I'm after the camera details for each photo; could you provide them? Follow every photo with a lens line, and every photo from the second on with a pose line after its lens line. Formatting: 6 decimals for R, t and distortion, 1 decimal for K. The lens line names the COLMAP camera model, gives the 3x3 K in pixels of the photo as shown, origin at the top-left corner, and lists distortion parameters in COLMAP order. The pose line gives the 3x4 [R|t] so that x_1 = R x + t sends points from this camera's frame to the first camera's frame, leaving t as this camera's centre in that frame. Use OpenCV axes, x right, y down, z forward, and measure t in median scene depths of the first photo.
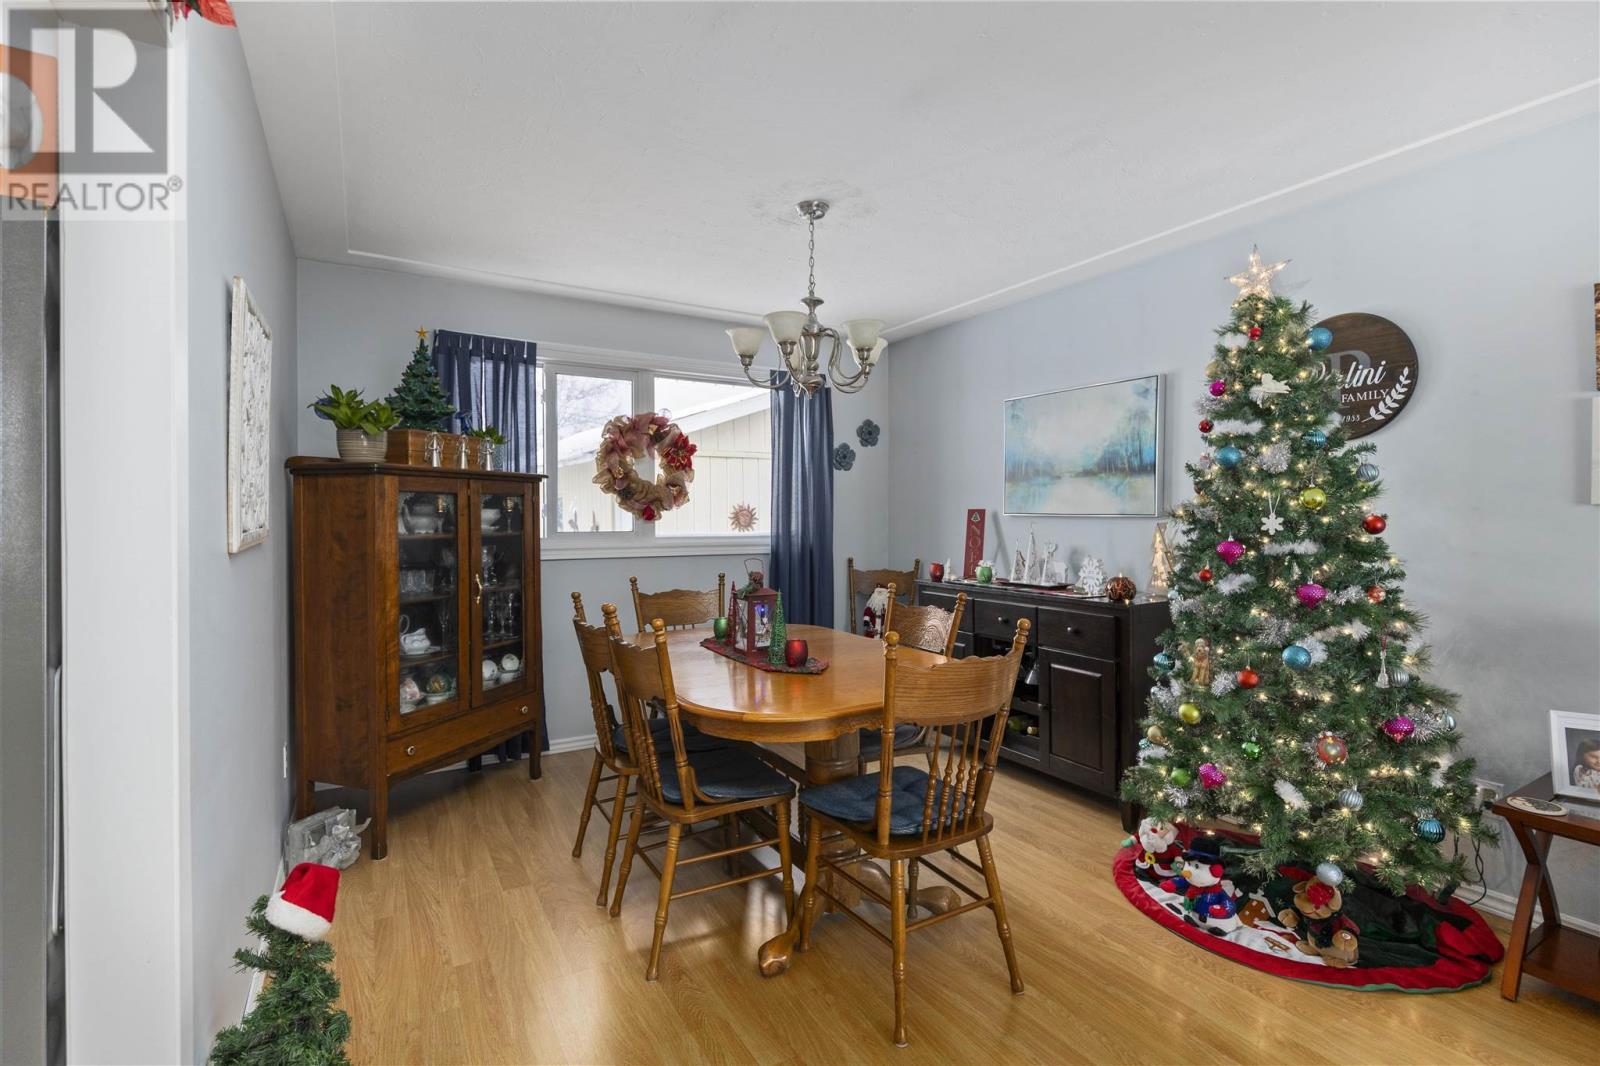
lens RADIAL K [[761.1, 0, 803.3], [0, 761.1, 525.9], [0, 0, 1]] dist [0.000527, -0.000285]
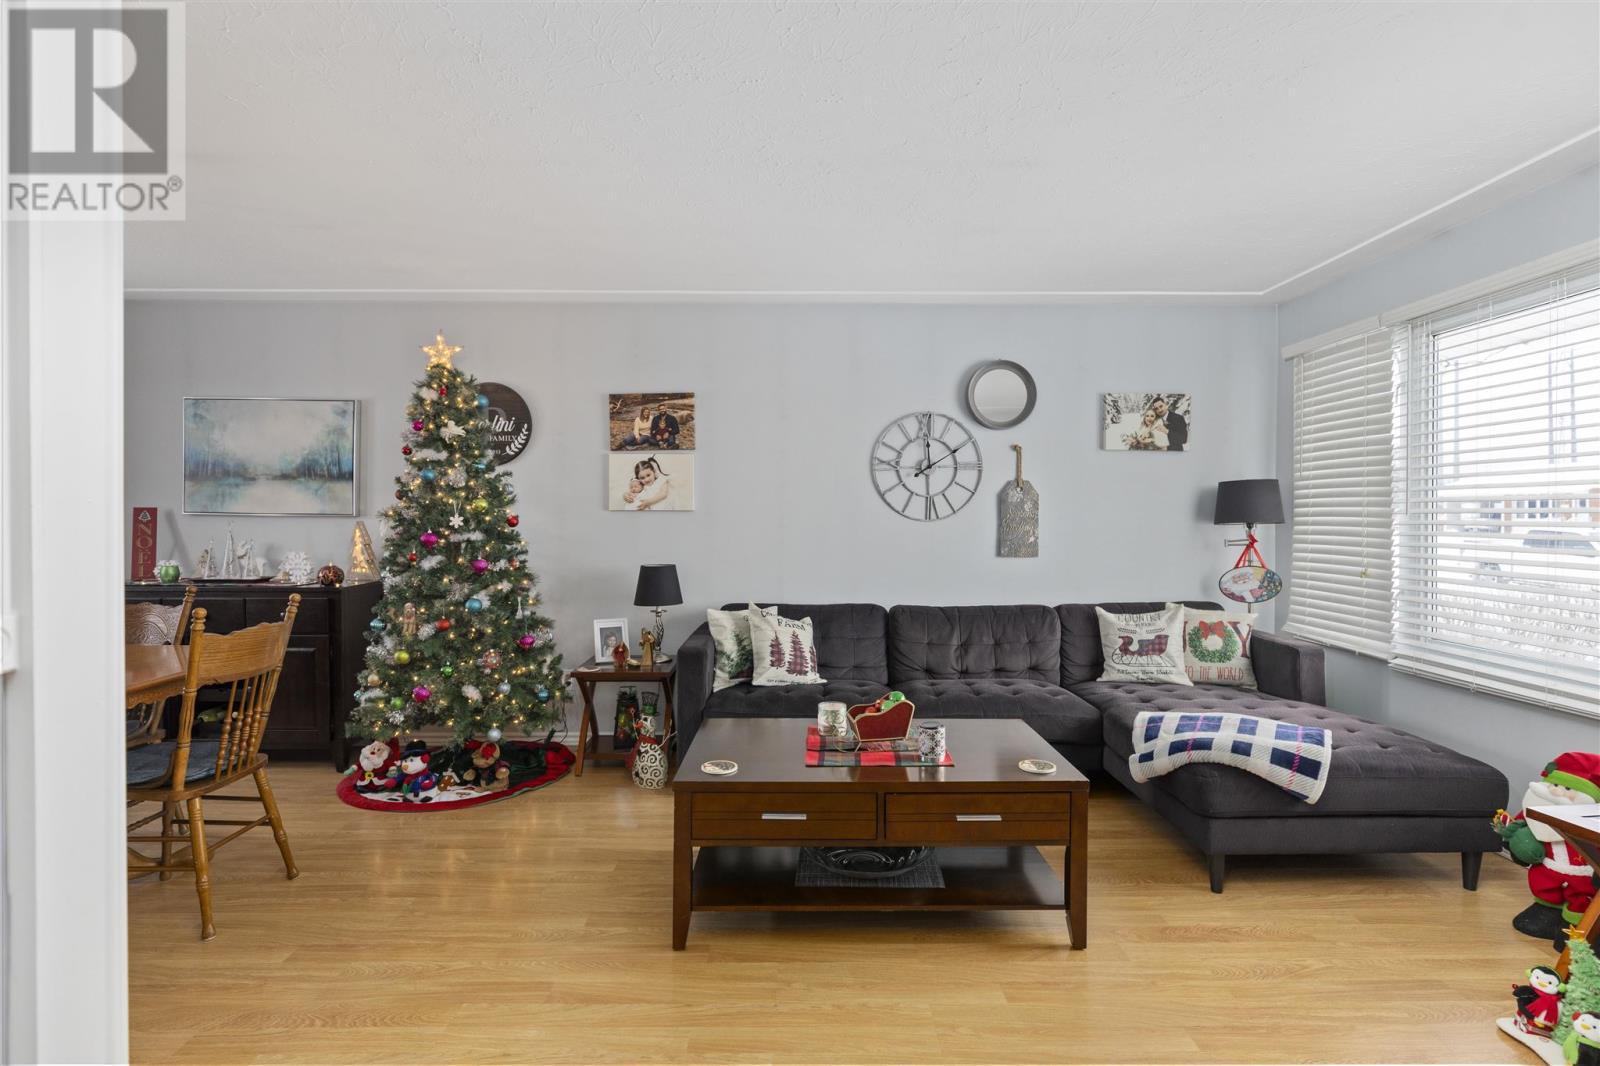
lens RADIAL K [[761.1, 0, 803.3], [0, 761.1, 525.9], [0, 0, 1]] dist [0.000527, -0.000285]
pose [[0.504601, -0.007790, 0.863318, -0.325510], [0.007173, 0.999963, 0.004830, 0.004224], [-0.863323, 0.003755, 0.504638, -0.341085]]
